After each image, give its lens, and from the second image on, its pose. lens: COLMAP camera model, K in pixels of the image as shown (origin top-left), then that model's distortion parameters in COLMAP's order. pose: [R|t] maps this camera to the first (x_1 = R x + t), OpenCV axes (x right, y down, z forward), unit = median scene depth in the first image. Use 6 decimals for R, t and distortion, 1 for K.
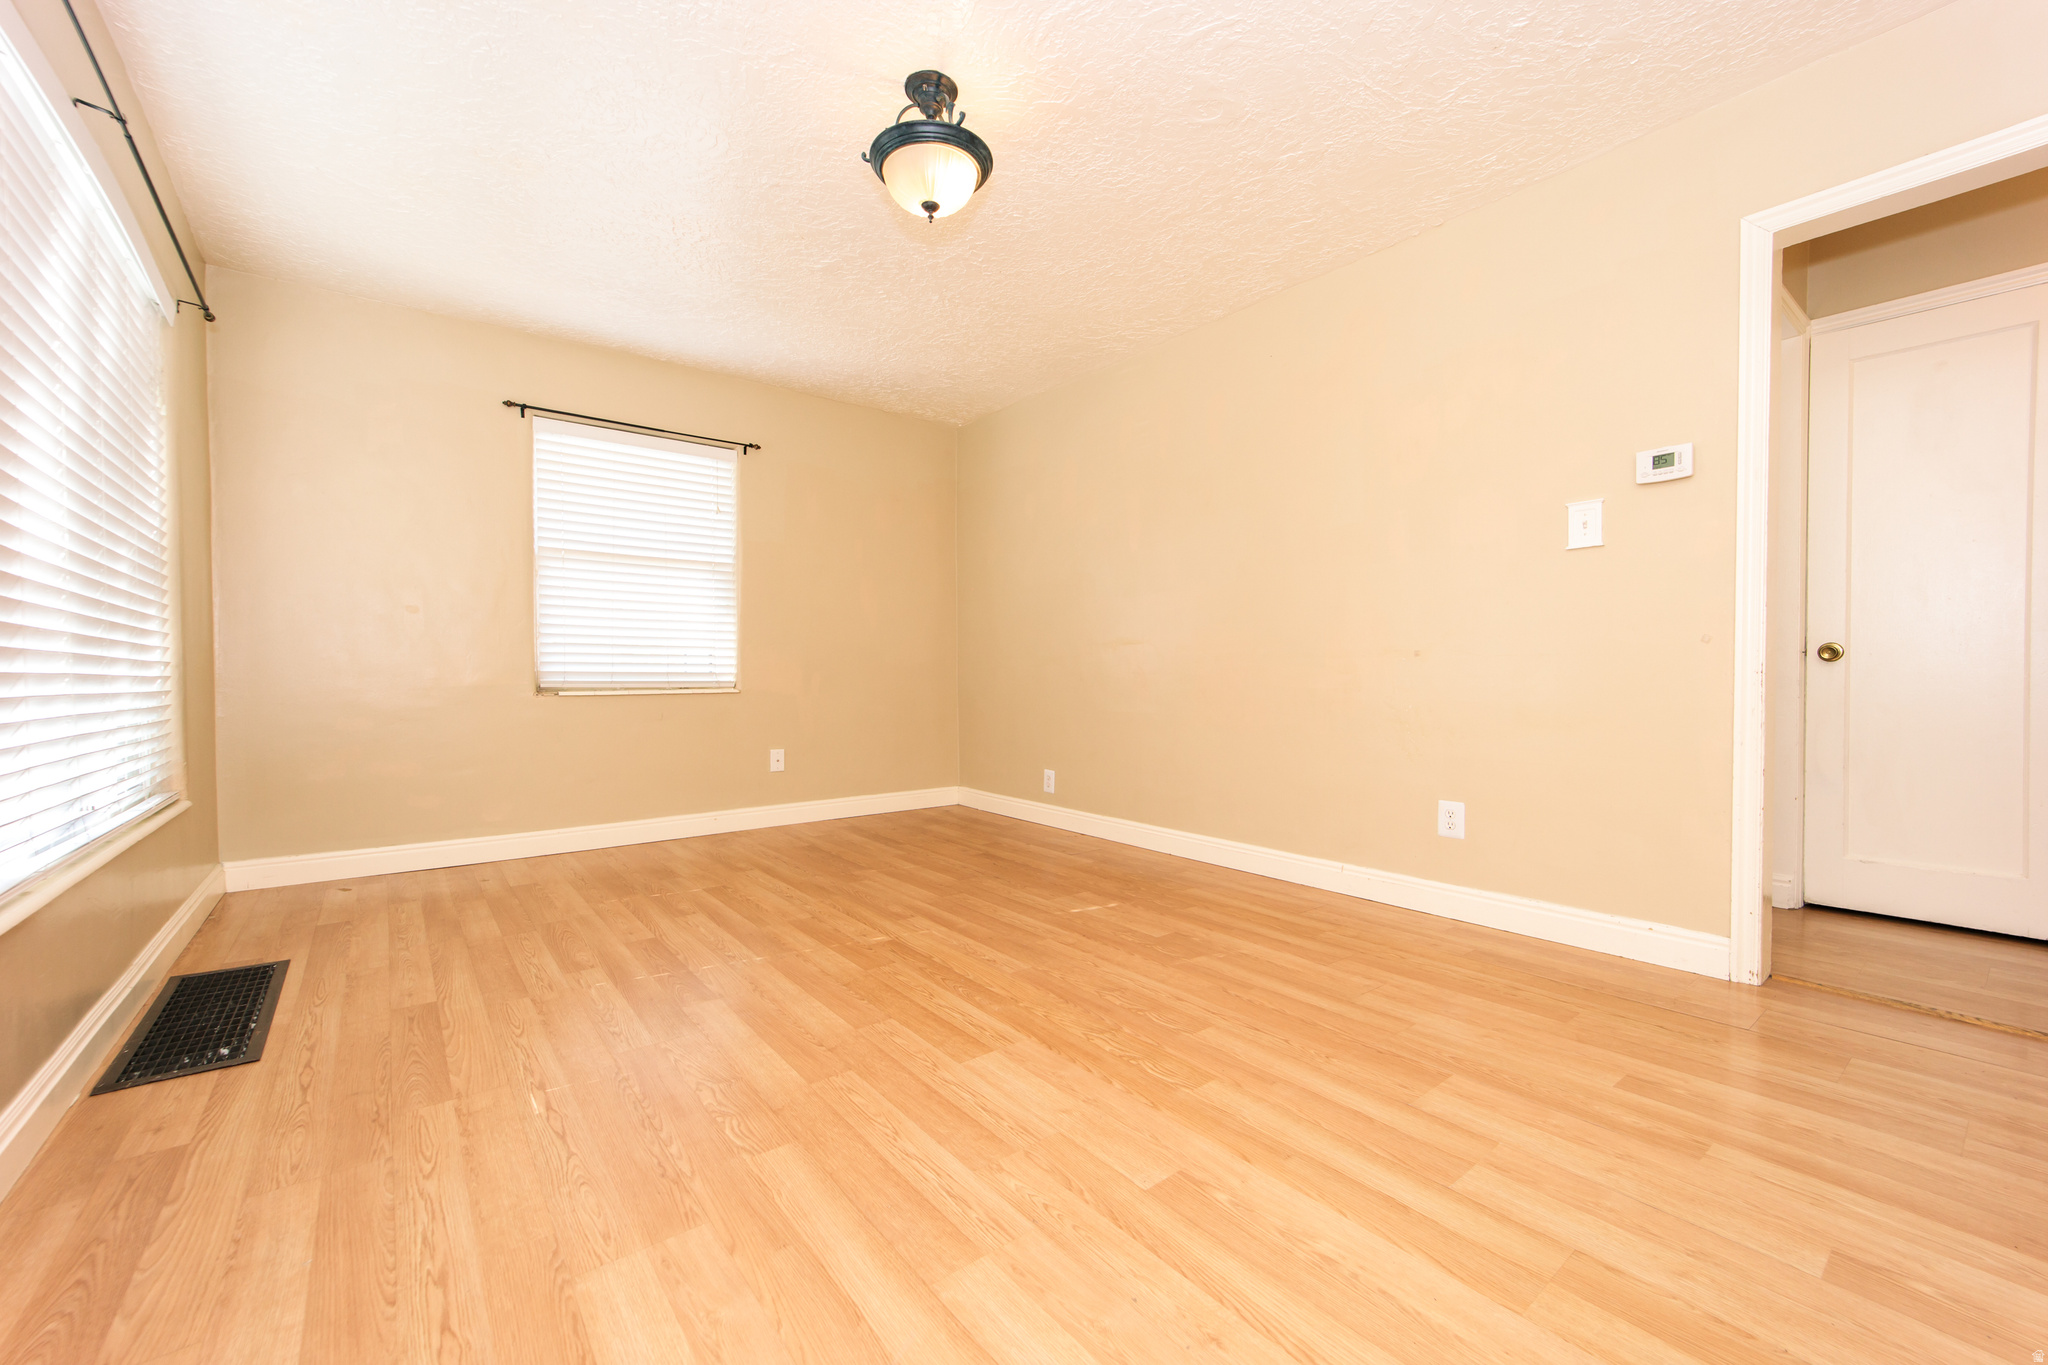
lens RADIAL K [[812.5, 0, 1029.7], [0, 812.5, 683.1], [0, 0, 1]] dist [0.000120, -0.000965]
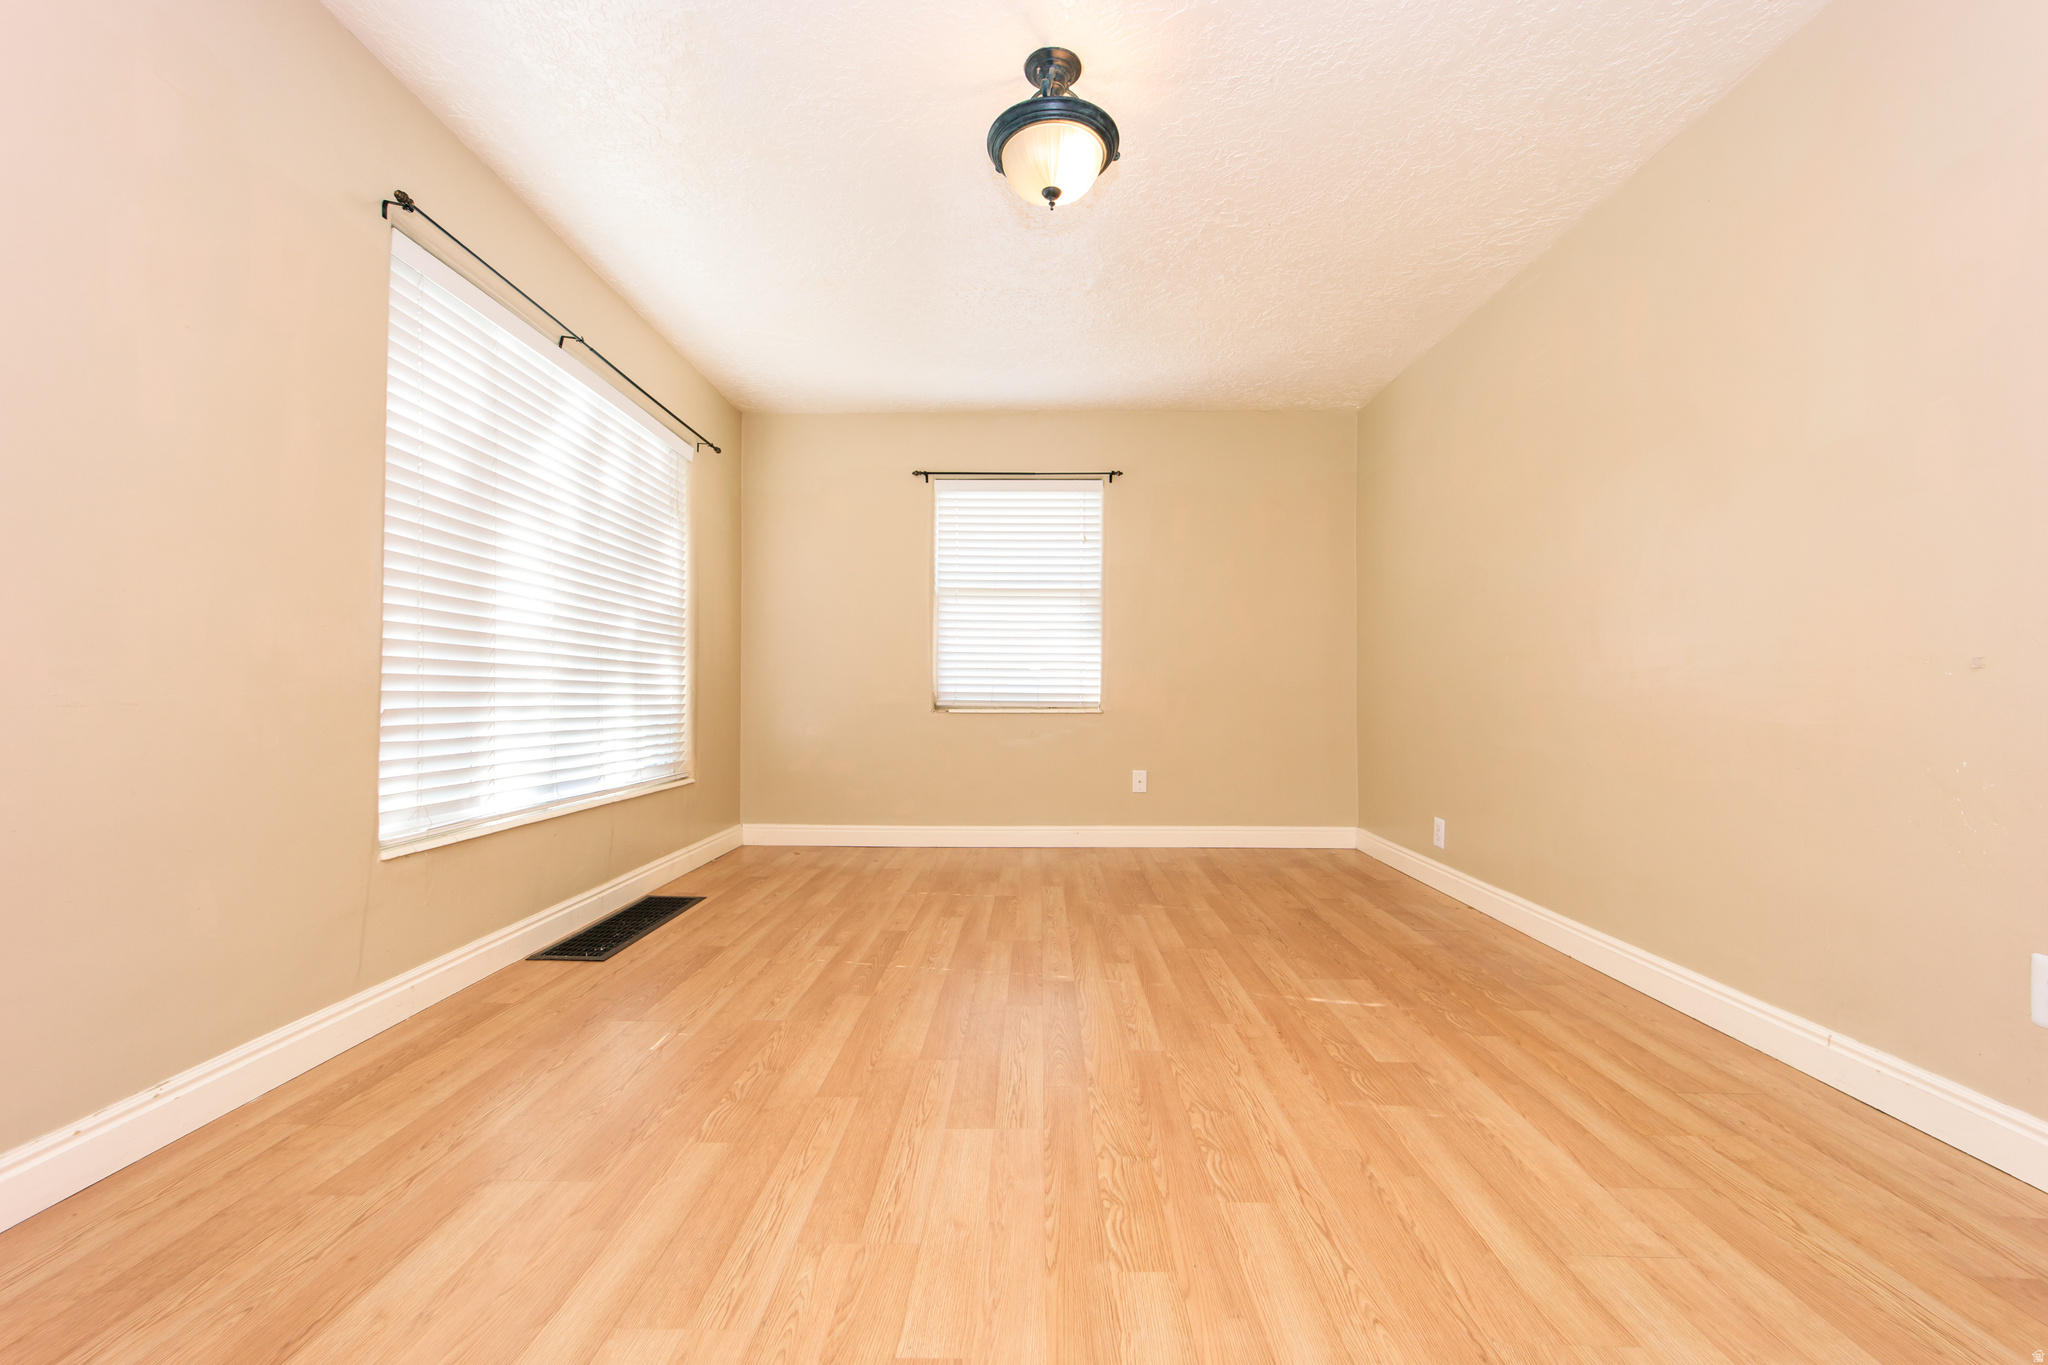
lens RADIAL K [[812.5, 0, 1025.4], [0, 812.5, 687.6], [0, 0, 1]] dist [0.000120, -0.000965]
pose [[0.774486, -0.000137, -0.632592, 0.347172], [-0.011776, 0.999824, -0.014634, -0.006640], [0.632482, 0.018783, 0.774347, 0.216396]]
